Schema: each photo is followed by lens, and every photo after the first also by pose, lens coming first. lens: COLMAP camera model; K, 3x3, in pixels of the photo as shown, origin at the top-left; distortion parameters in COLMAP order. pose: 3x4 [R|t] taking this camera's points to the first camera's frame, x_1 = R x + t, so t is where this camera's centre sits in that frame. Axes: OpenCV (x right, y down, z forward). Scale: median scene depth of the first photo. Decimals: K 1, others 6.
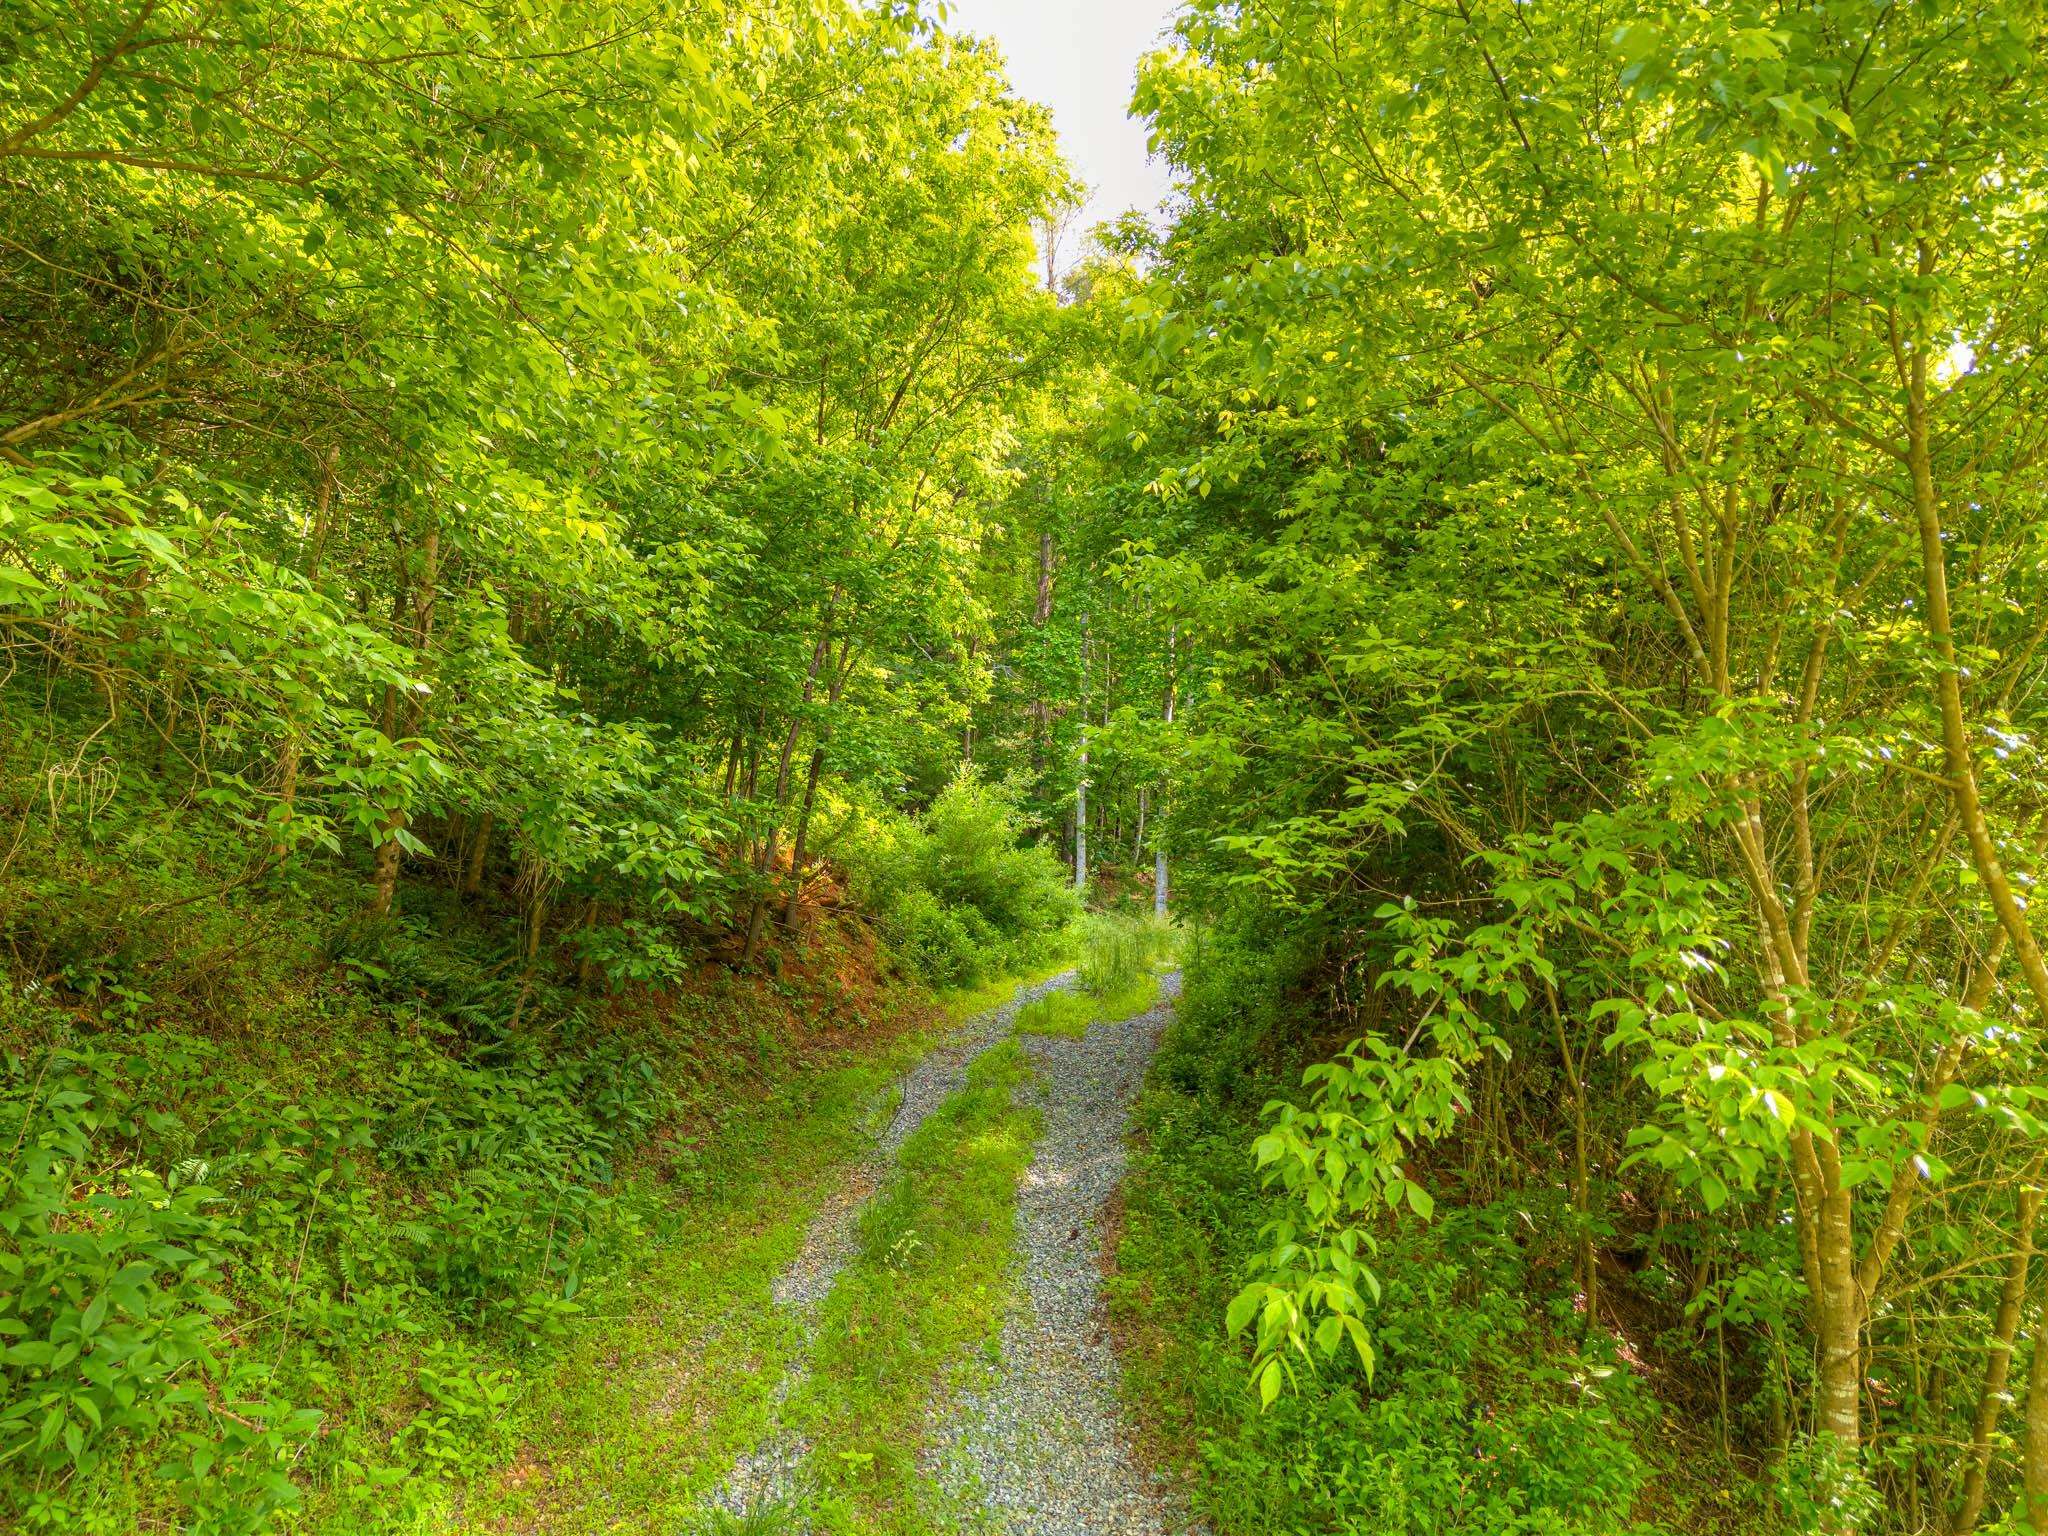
lens RADIAL K [[1442.7, 0, 1023.7], [0, 1442.7, 764.1], [0, 0, 1]] dist [0.069353, -0.055758]
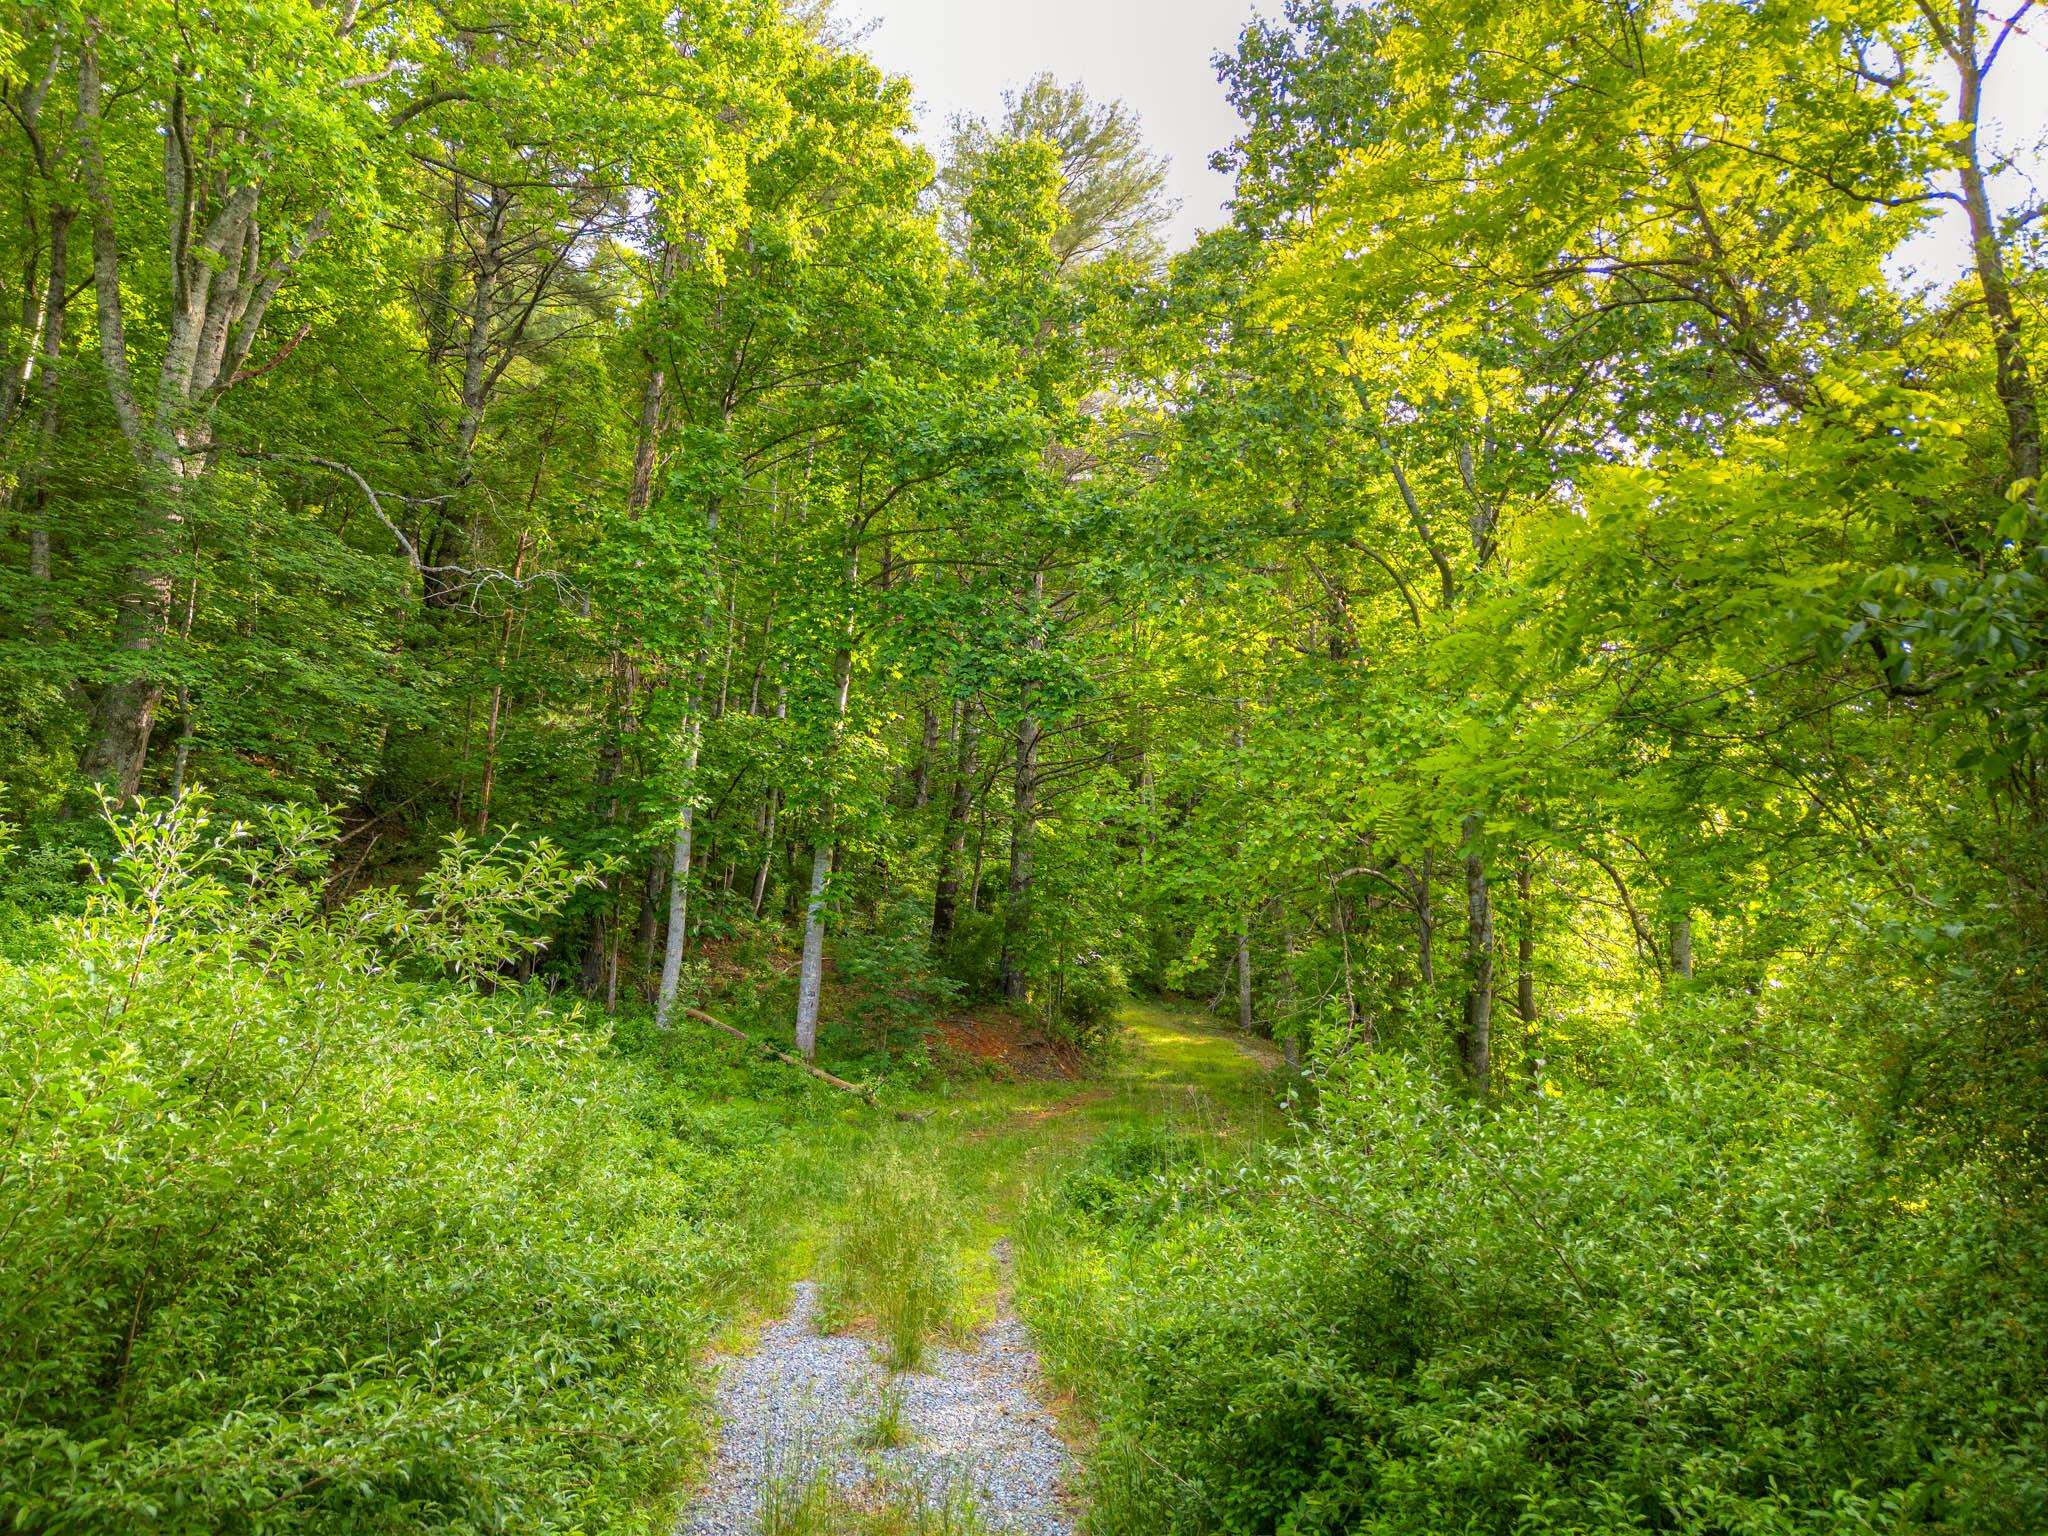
lens RADIAL K [[1442.7, 0, 1025.4], [0, 1442.7, 761.2], [0, 0, 1]] dist [0.069353, -0.055758]
pose [[0.956829, 0.073493, 0.281205, 0.005317], [-0.072938, 0.997259, -0.012453, -0.005134], [-0.281349, -0.008595, 0.959567, 0.407303]]
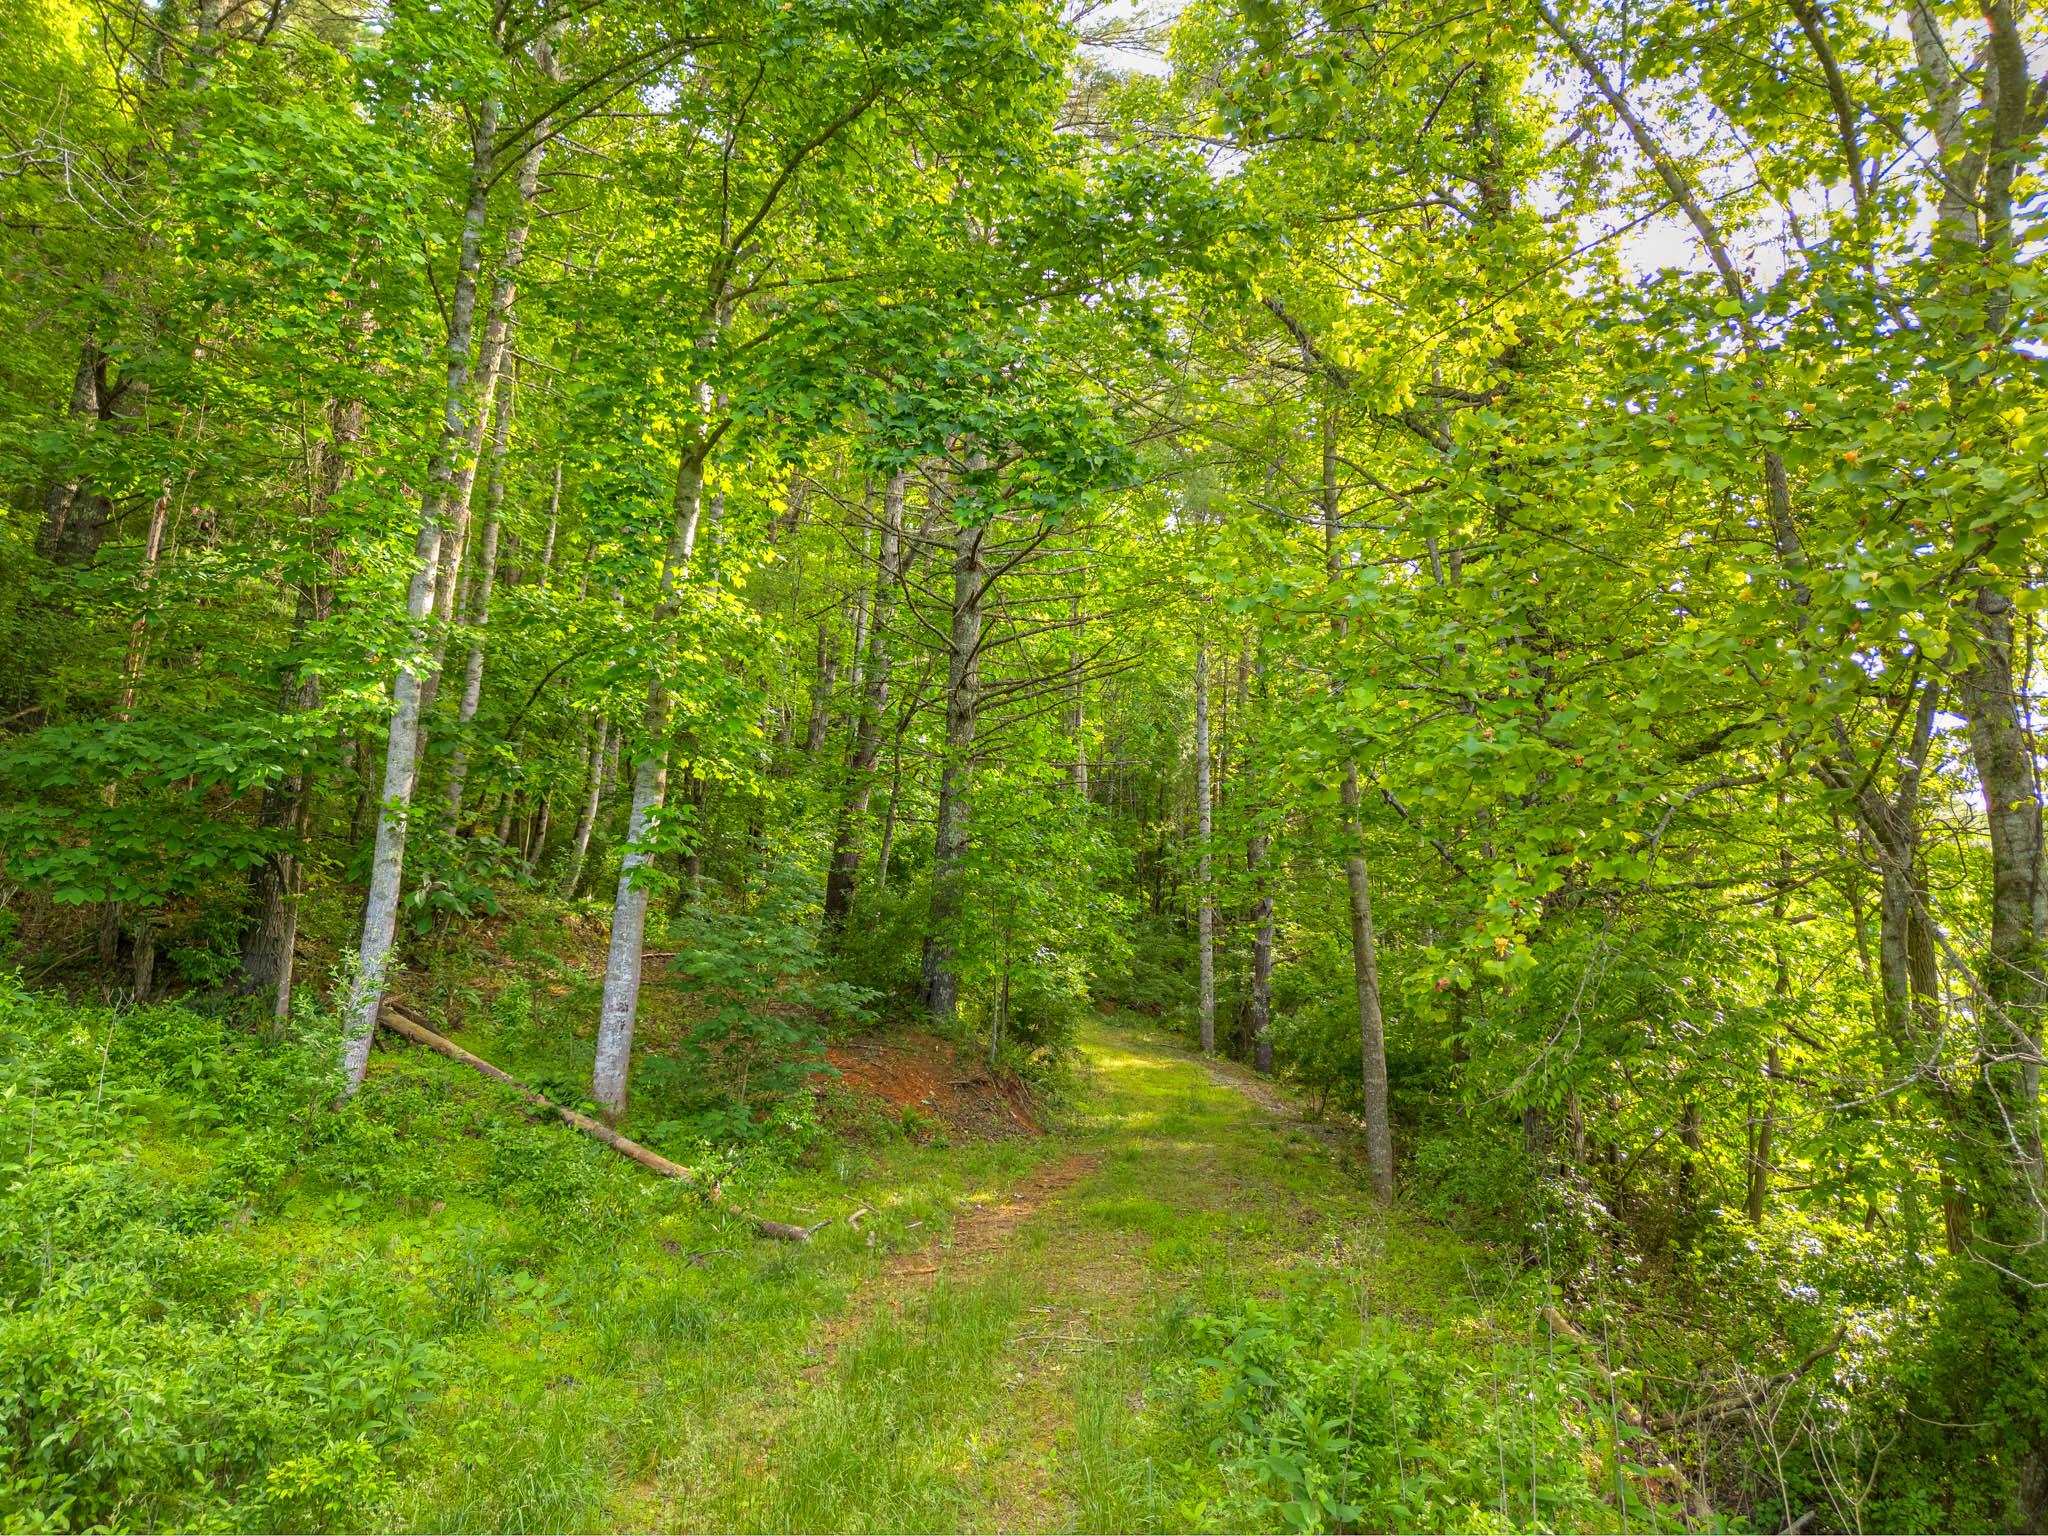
lens RADIAL K [[1442.7, 0, 1017.9], [0, 1442.7, 769.5], [0, 0, 1]] dist [0.069353, -0.055758]
pose [[0.933234, 0.093056, 0.347010, 0.056871], [-0.093384, 0.995505, -0.015815, 0.027207], [-0.346921, -0.017647, 0.937728, 0.632207]]
